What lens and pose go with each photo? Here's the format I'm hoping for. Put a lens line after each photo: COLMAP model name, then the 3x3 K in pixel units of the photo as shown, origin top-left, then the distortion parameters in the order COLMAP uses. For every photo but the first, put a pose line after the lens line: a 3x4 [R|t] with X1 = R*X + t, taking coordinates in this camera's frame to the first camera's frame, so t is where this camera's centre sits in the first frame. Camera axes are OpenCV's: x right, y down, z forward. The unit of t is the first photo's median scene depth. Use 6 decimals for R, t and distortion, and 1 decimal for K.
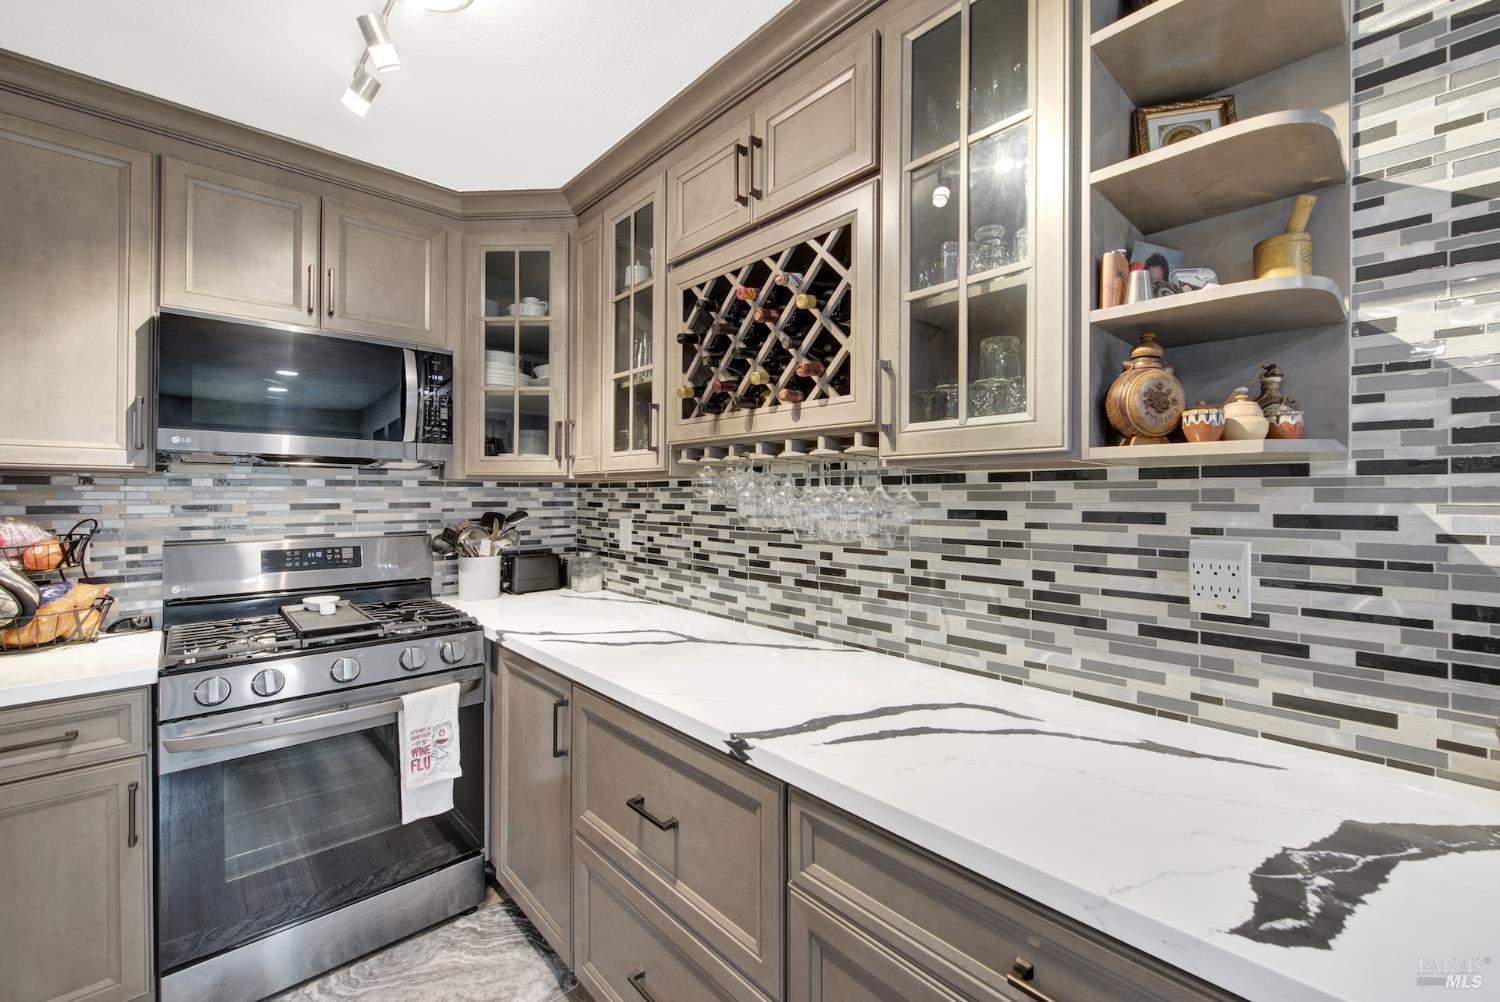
lens RADIAL K [[615.0, 0, 755.2], [0, 615.0, 493.6], [0, 0, 1]] dist [-0.000704, -0.001739]
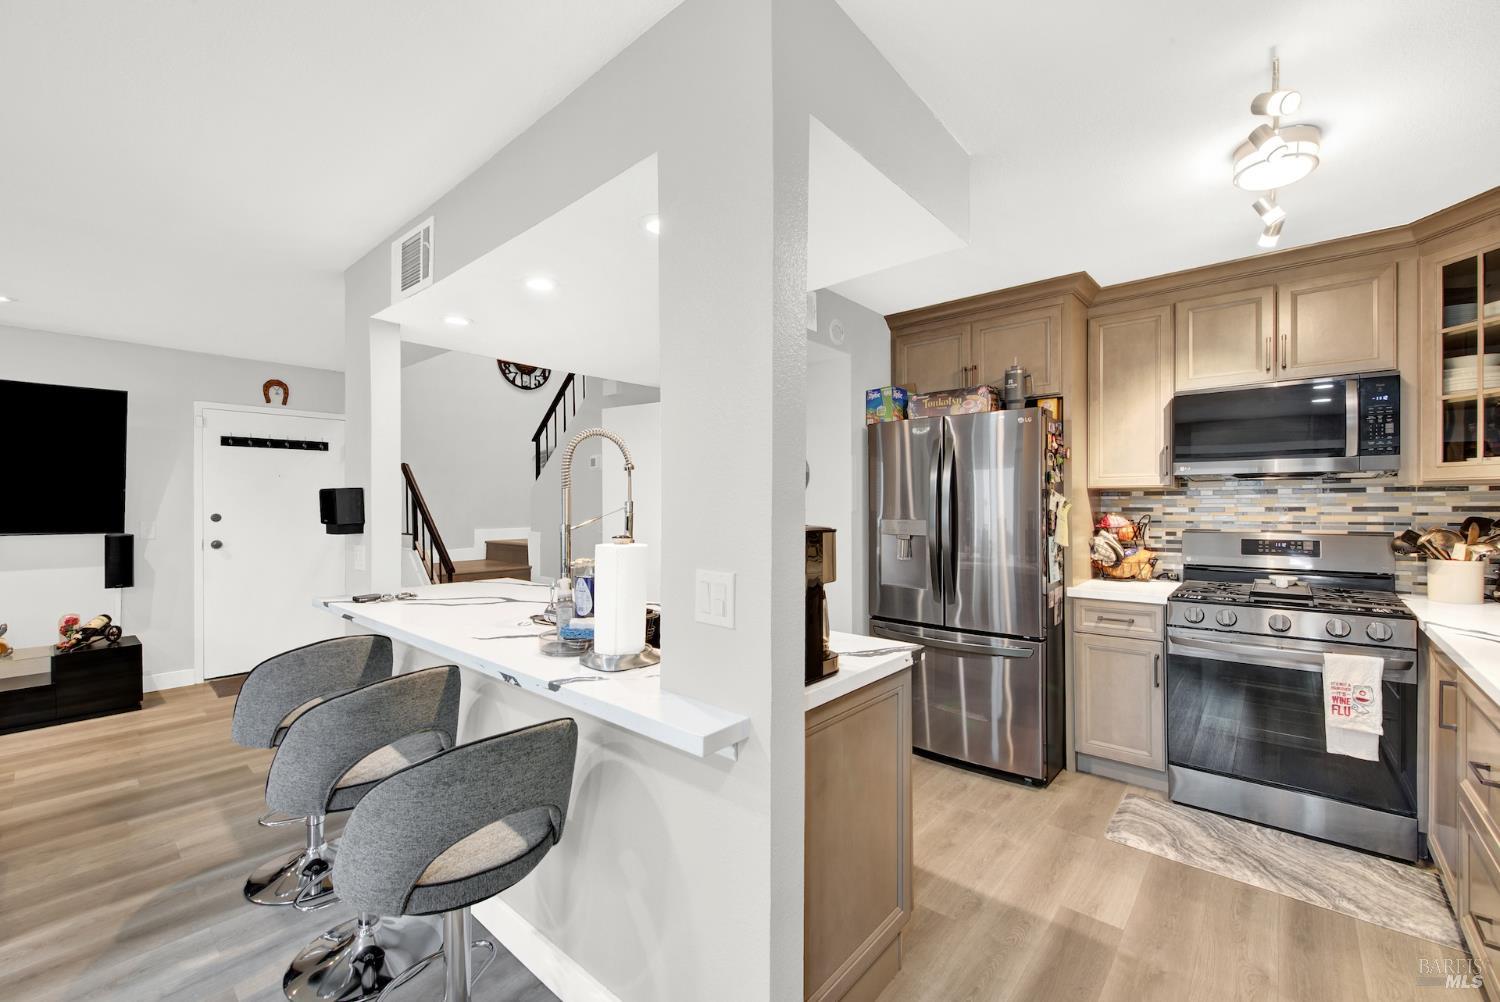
lens RADIAL K [[615.0, 0, 757.8], [0, 615.0, 506.5], [0, 0, 1]] dist [-0.000704, -0.001739]
pose [[0.114823, 0.002820, -0.993382, 0.567628], [0.008947, 0.999952, 0.003872, -0.000342], [0.993346, -0.009332, 0.114792, -0.340408]]
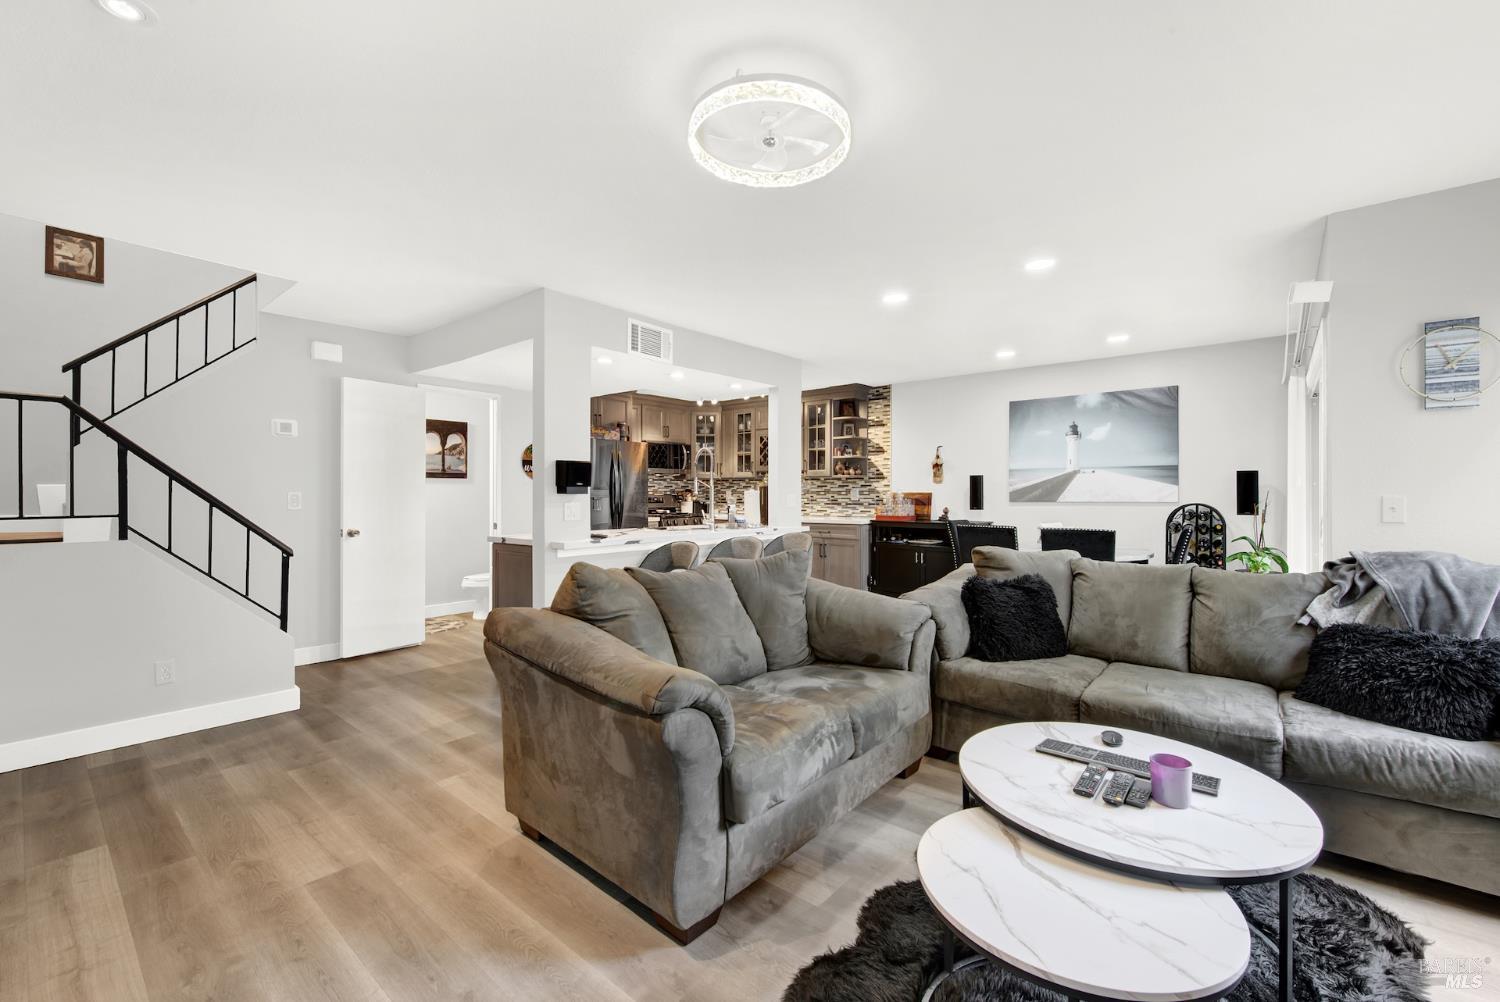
lens RADIAL K [[615.0, 0, 755.7], [0, 615.0, 496.0], [0, 0, 1]] dist [-0.000704, -0.001739]
pose [[0.992240, -0.003276, 0.124293, -0.670094], [0.002013, 0.999945, 0.010286, 0.048861], [-0.124320, -0.009956, 0.992192, -3.239751]]
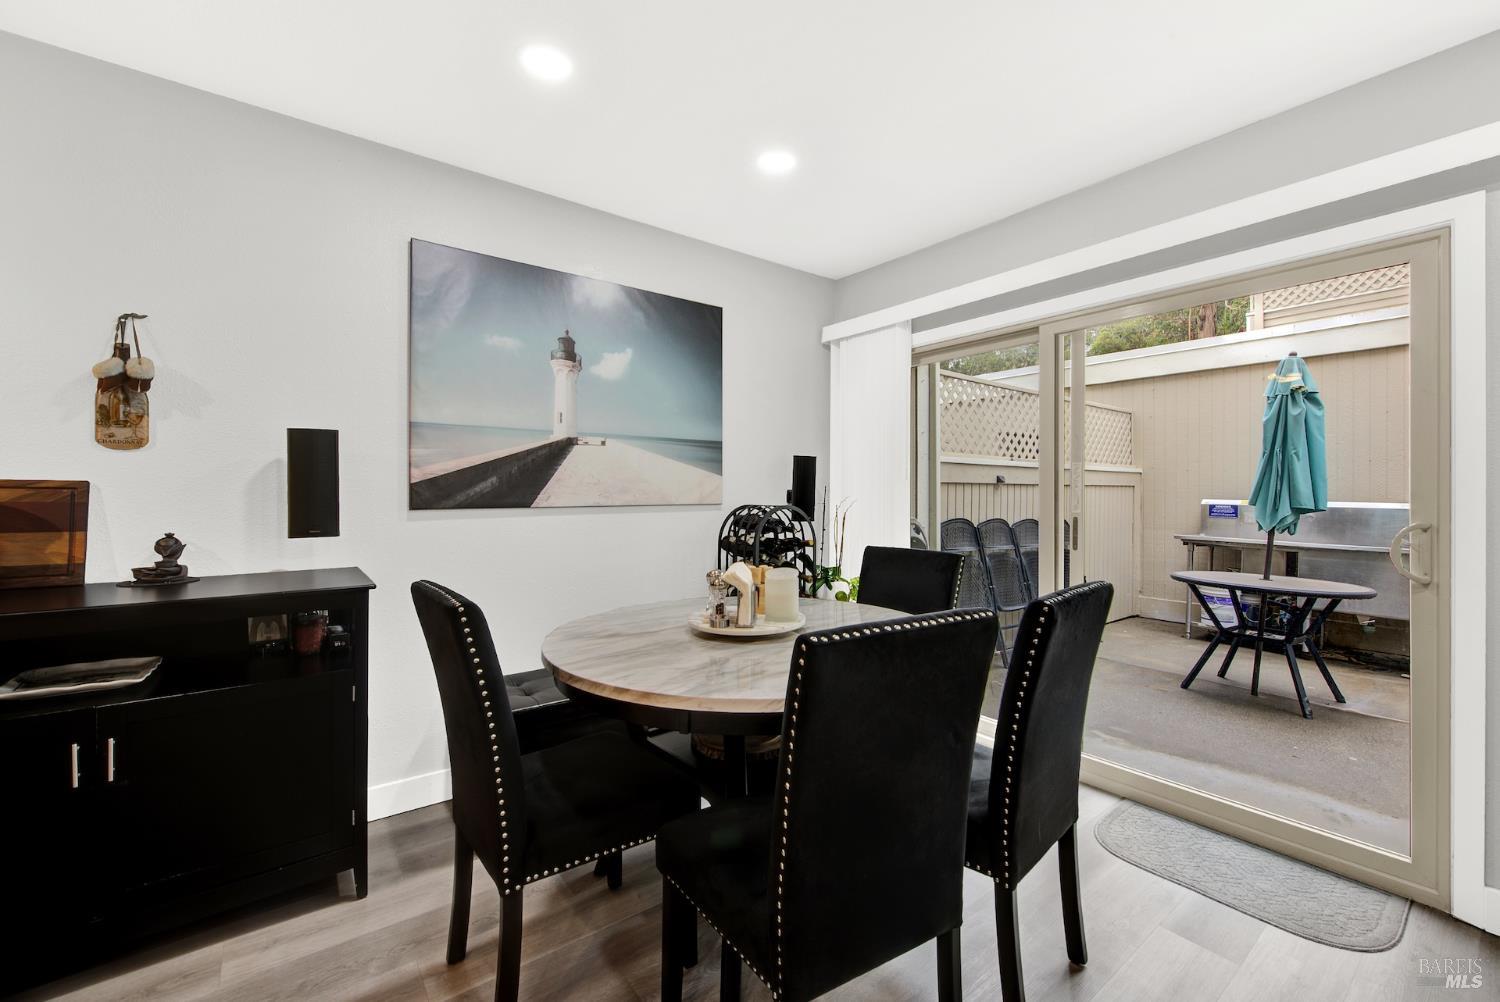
lens RADIAL K [[615.0, 0, 754.4], [0, 615.0, 496.3], [0, 0, 1]] dist [-0.000704, -0.001739]
pose [[0.081794, -0.010510, 0.996594, -0.069874], [-0.008922, 0.999897, 0.011277, 0.071127], [-0.996609, -0.009814, 0.081692, -0.905236]]
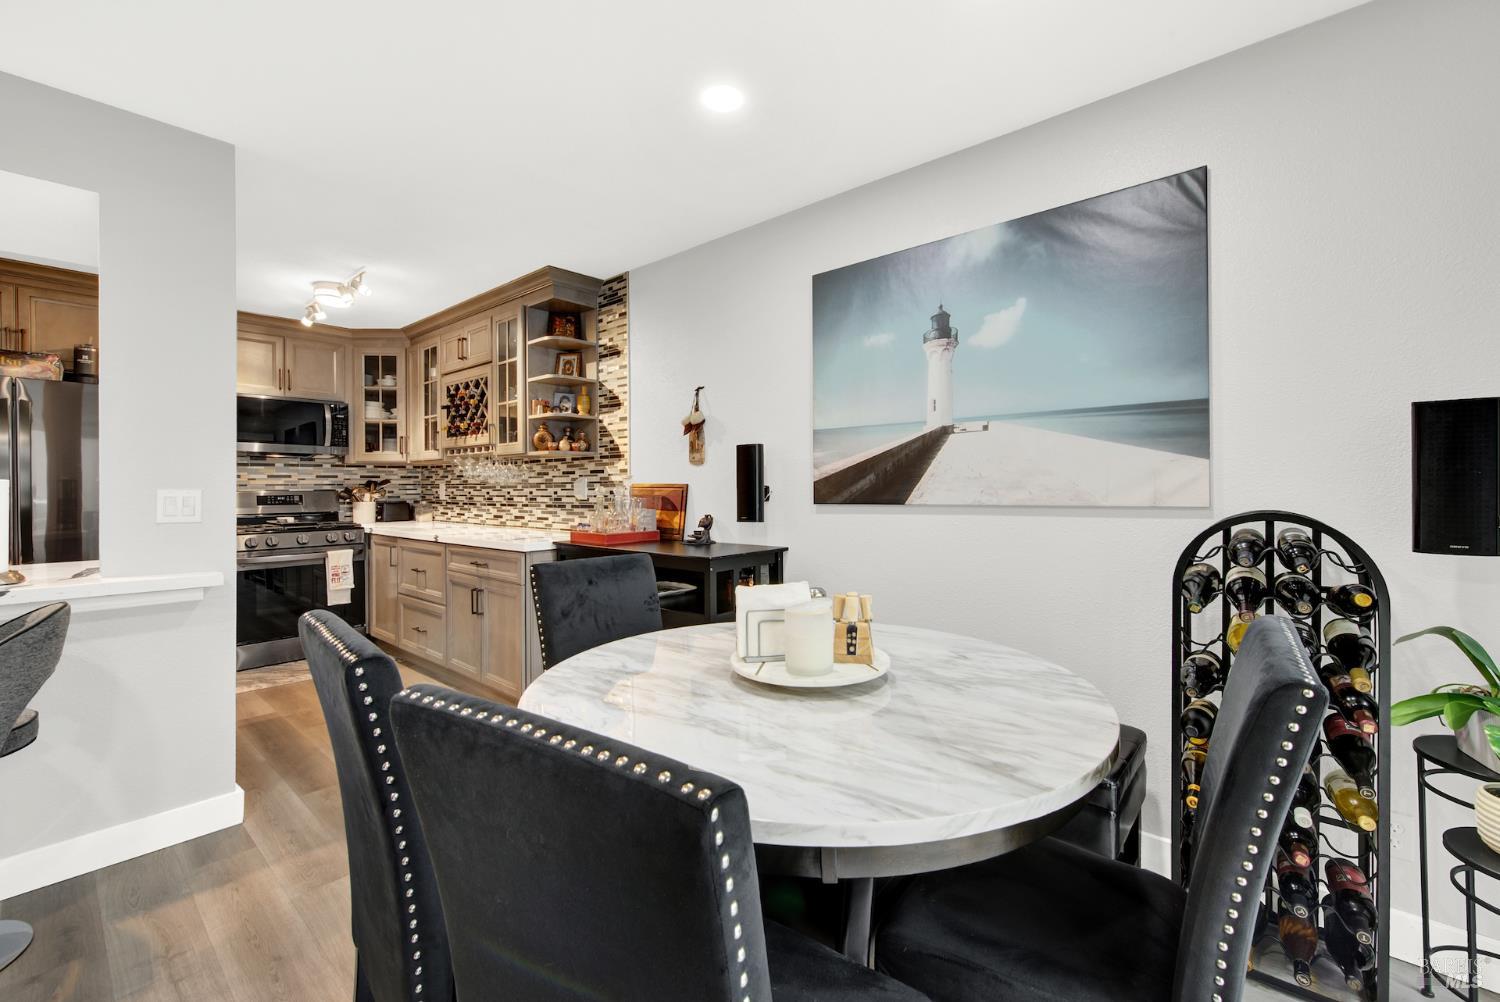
lens RADIAL K [[615.0, 0, 755.6], [0, 615.0, 491.8], [0, 0, 1]] dist [-0.000704, -0.001739]
pose [[0.992832, -0.007004, 0.119311, 0.787475], [0.005631, 0.999914, 0.011837, 0.070649], [-0.119384, -0.011080, 0.992786, -1.550191]]
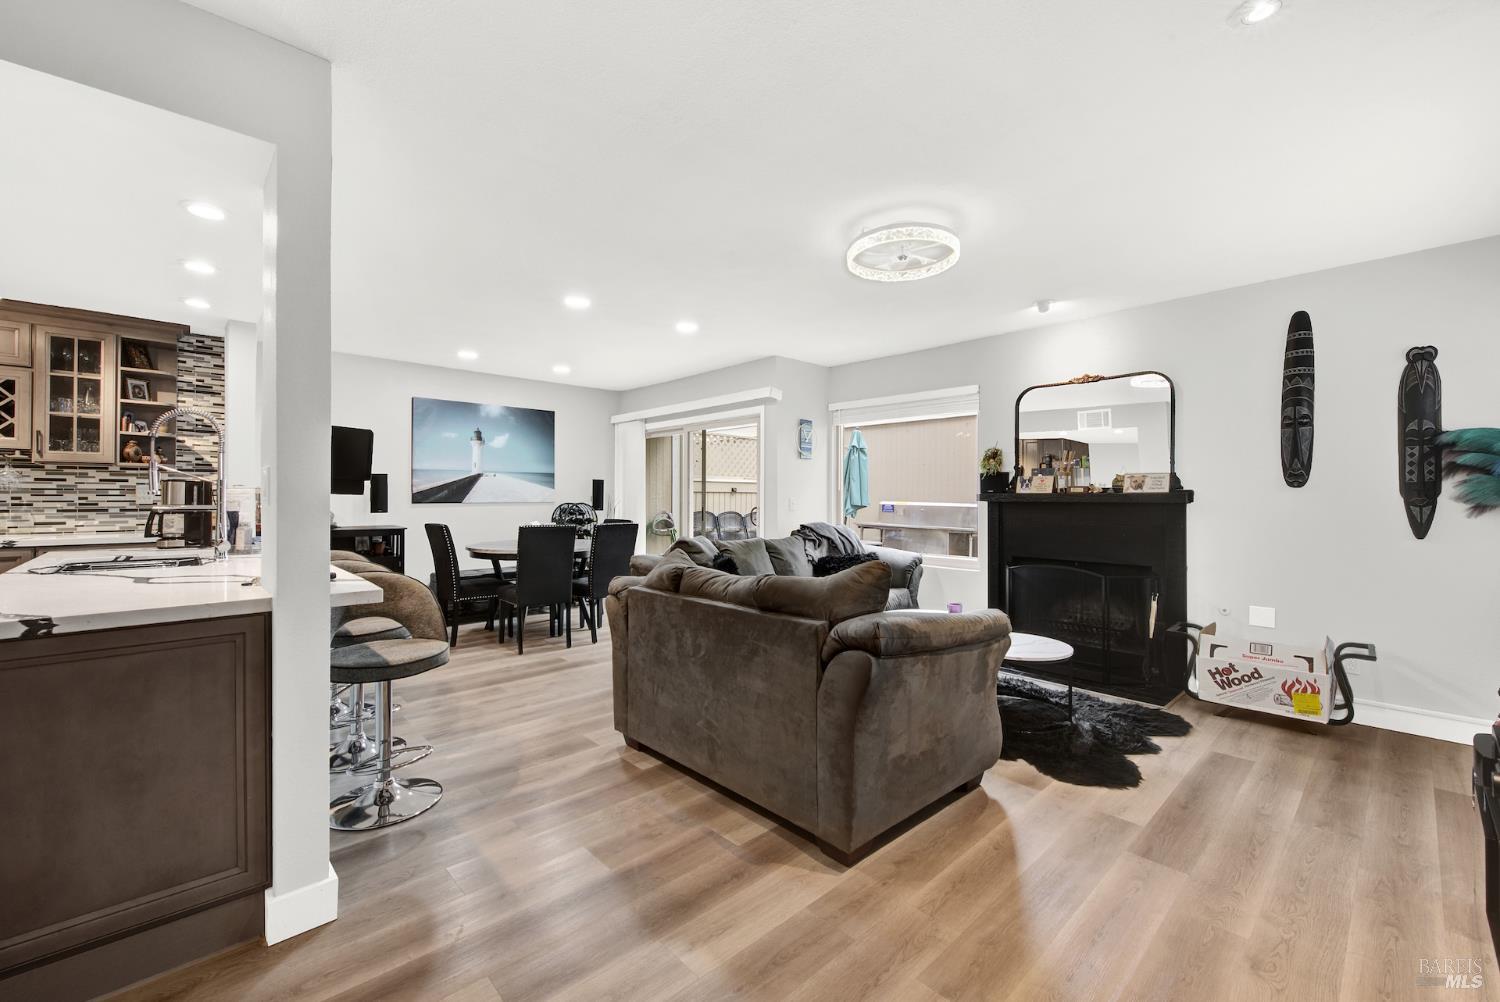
lens RADIAL K [[615.0, 0, 758.4], [0, 615.0, 496.6], [0, 0, 1]] dist [-0.000704, -0.001739]
pose [[-0.010360, -0.003031, 0.999942, -2.039805], [-0.010577, 0.999940, 0.002922, 0.055592], [-0.999890, -0.010546, -0.010391, -1.844967]]
